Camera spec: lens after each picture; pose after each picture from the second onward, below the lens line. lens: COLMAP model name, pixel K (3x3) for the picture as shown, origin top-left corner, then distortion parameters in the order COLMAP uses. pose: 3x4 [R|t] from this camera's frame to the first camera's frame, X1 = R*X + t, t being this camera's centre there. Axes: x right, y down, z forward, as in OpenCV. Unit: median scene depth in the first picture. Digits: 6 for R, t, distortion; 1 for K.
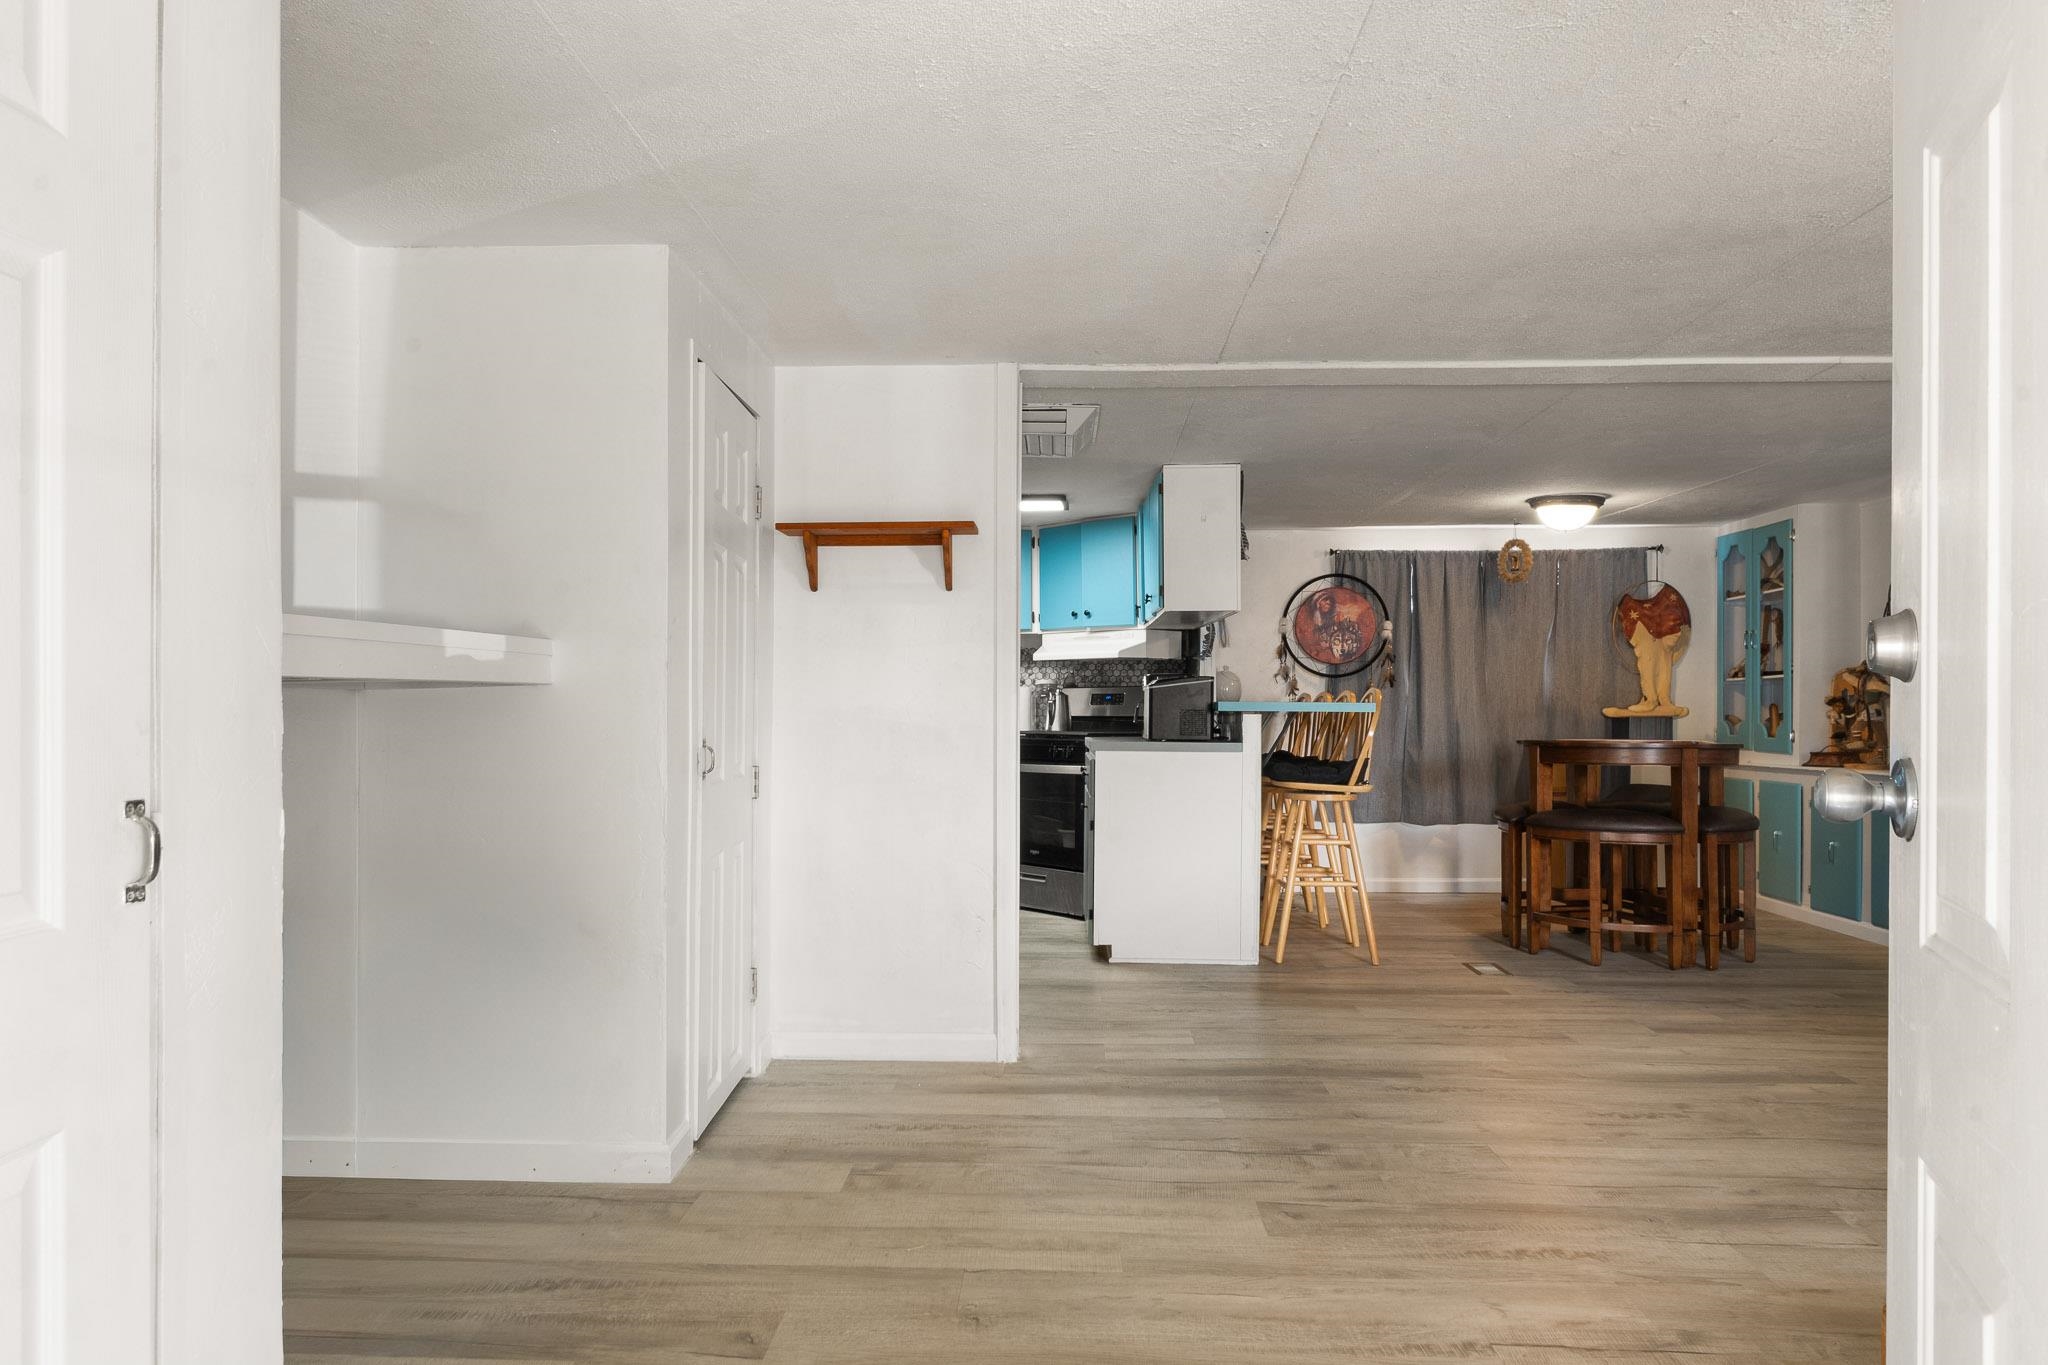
lens RADIAL K [[1224.8, 0, 1015.1], [0, 1224.8, 704.0], [0, 0, 1]] dist [-0.004056, -0.004171]
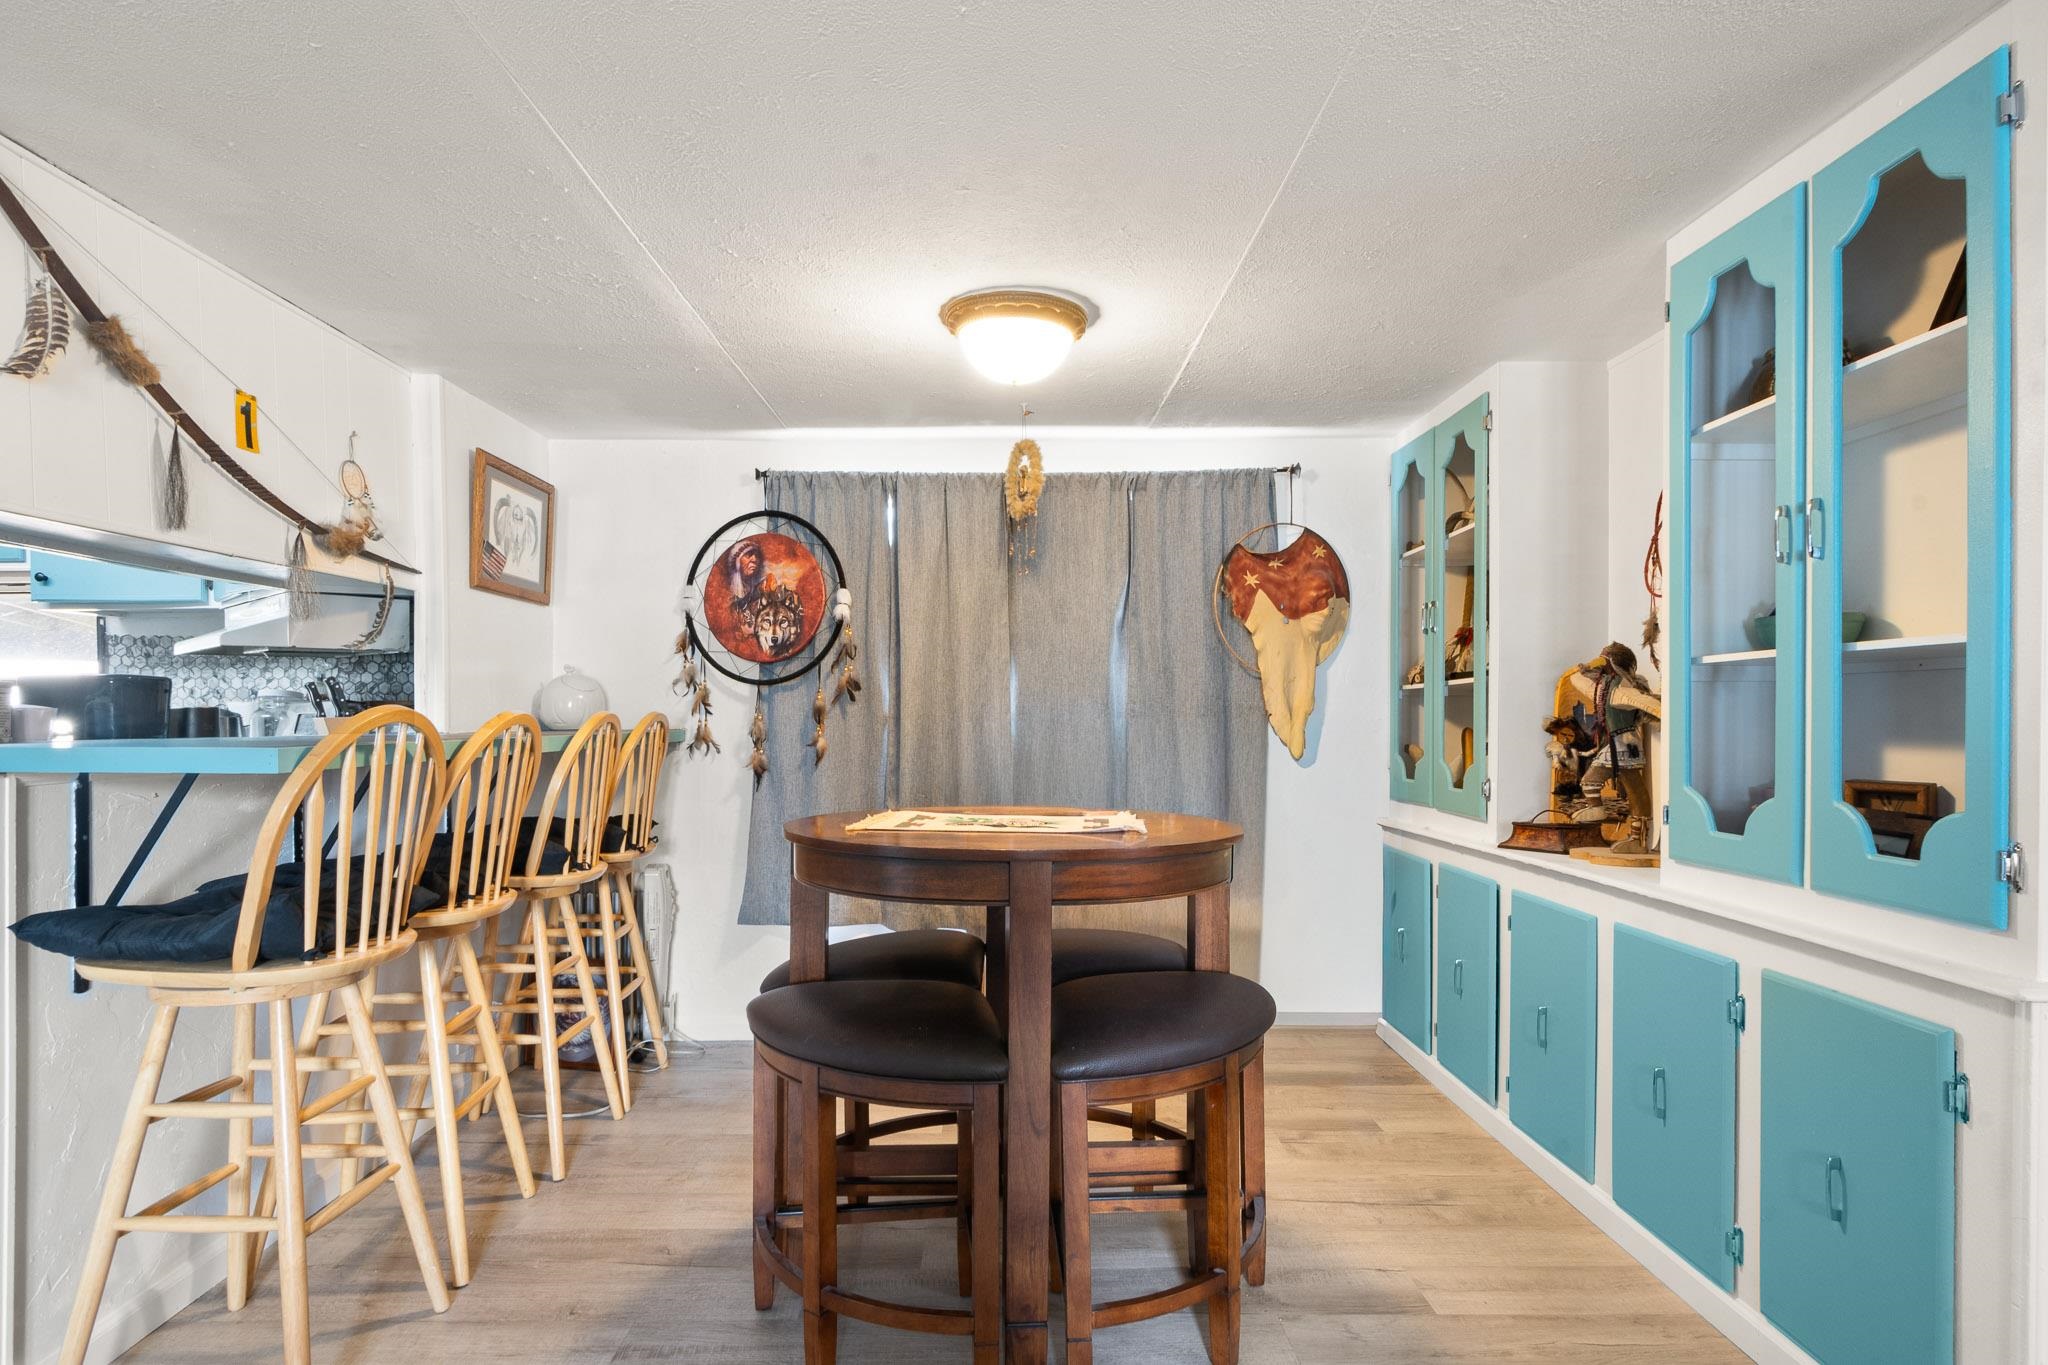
lens RADIAL K [[1044.0, 0, 1025.4], [0, 1044.0, 722.2], [0, 0, 1]] dist [0.002773, -0.002607]
pose [[0.998327, -0.003916, 0.057682, 0.410230], [0.003446, 0.999960, 0.008234, -0.008365], [-0.057712, -0.008021, 0.998301, 0.555263]]
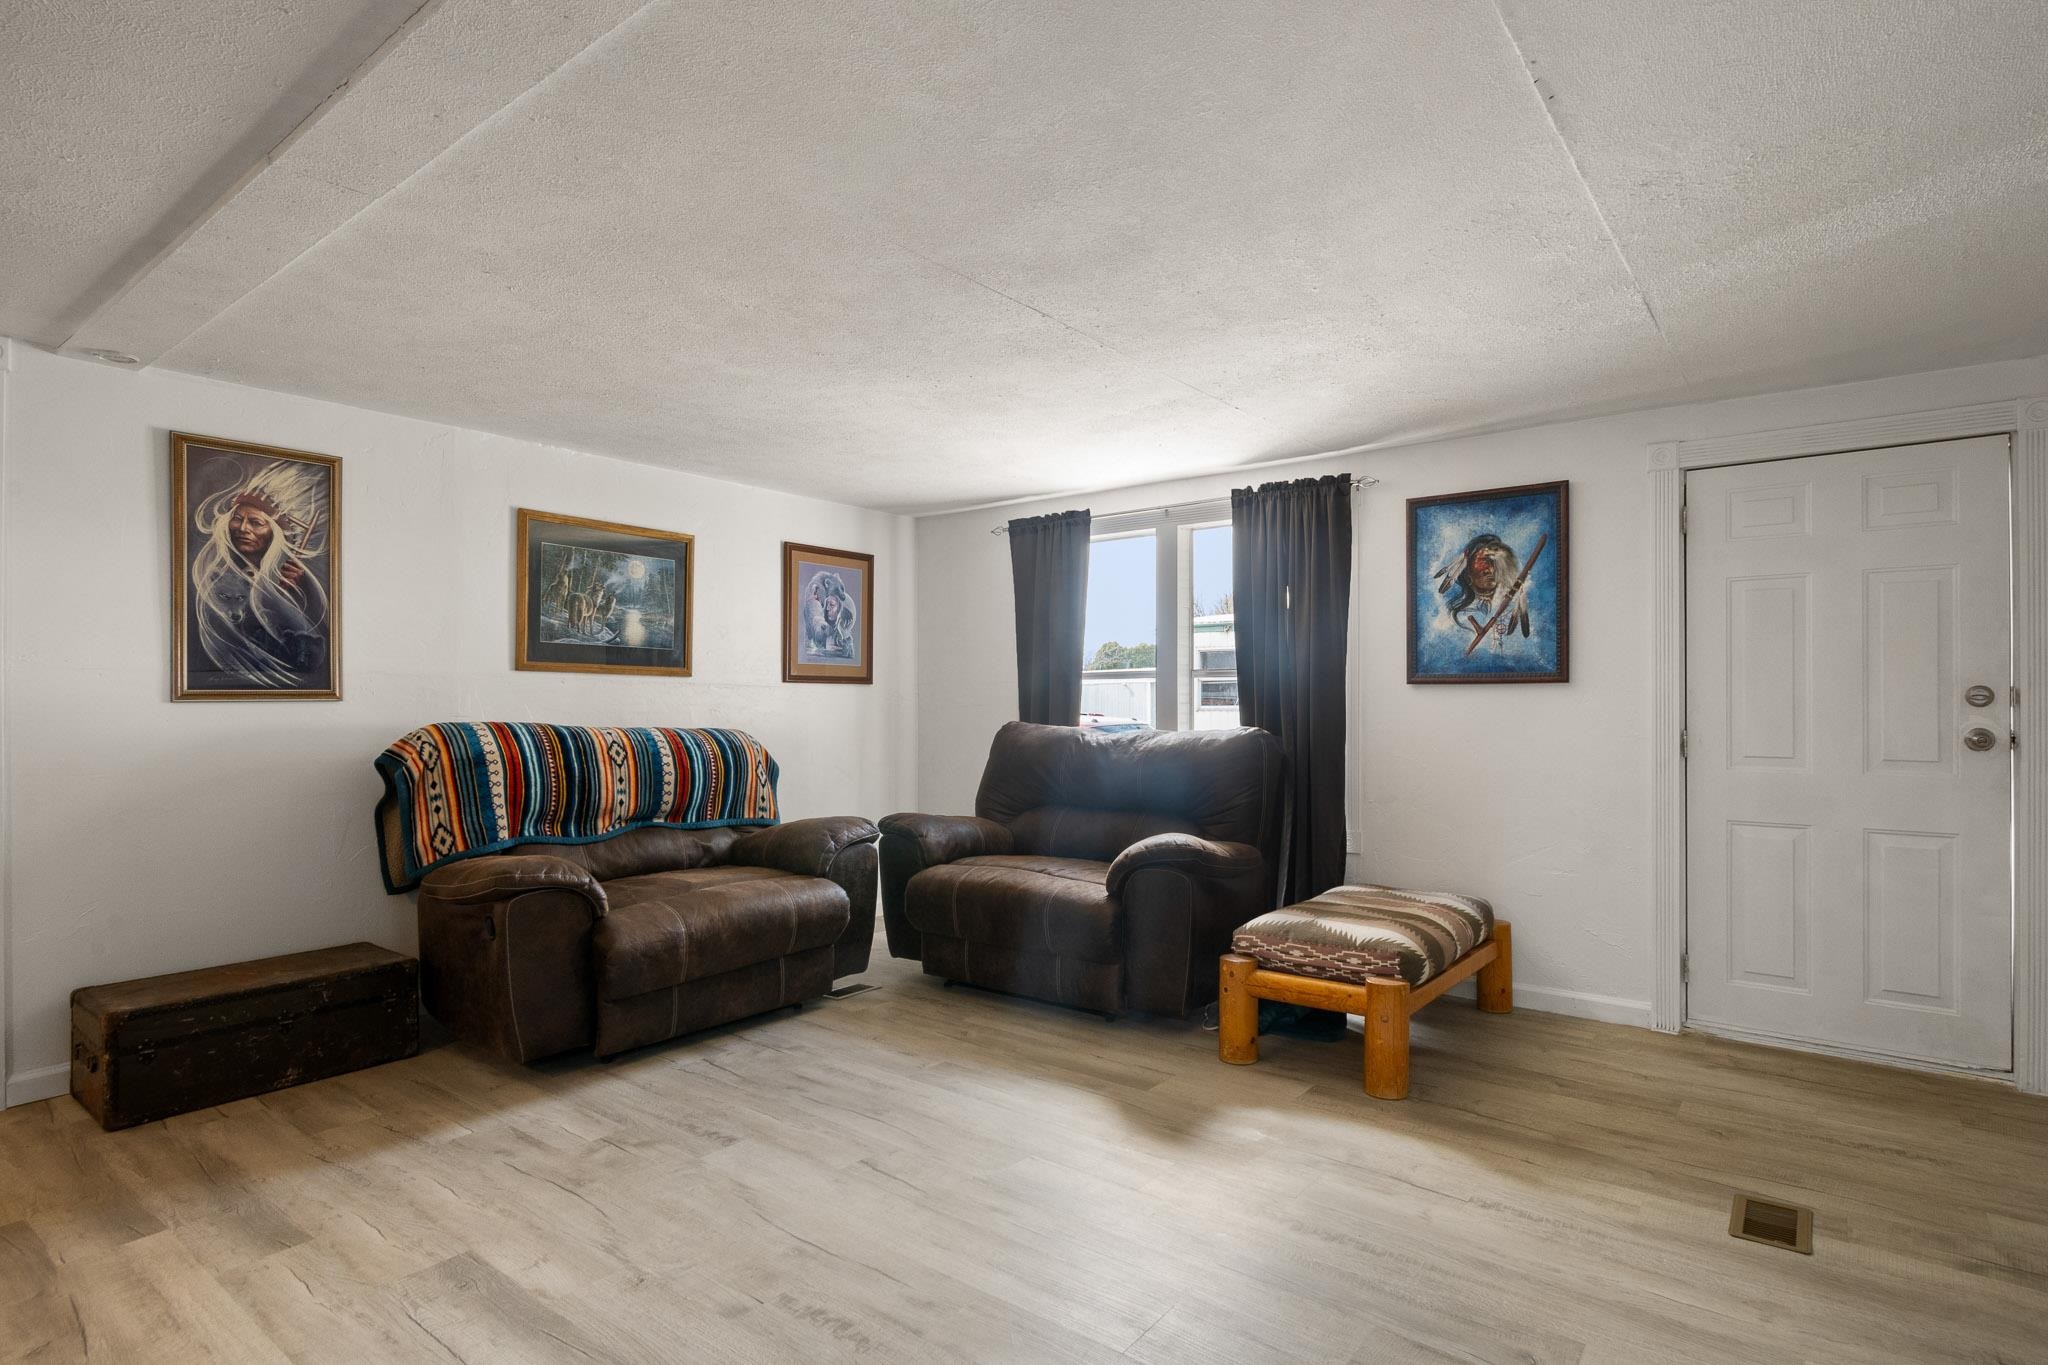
lens RADIAL K [[1044.0, 0, 1017.9], [0, 1044.0, 693.4], [0, 0, 1]] dist [0.002773, -0.002607]
pose [[-0.812590, 0.000345, 0.582835, 0.041395], [-0.001754, 0.999994, -0.003037, -0.007609], [-0.582833, -0.003491, -0.812585, 0.733464]]
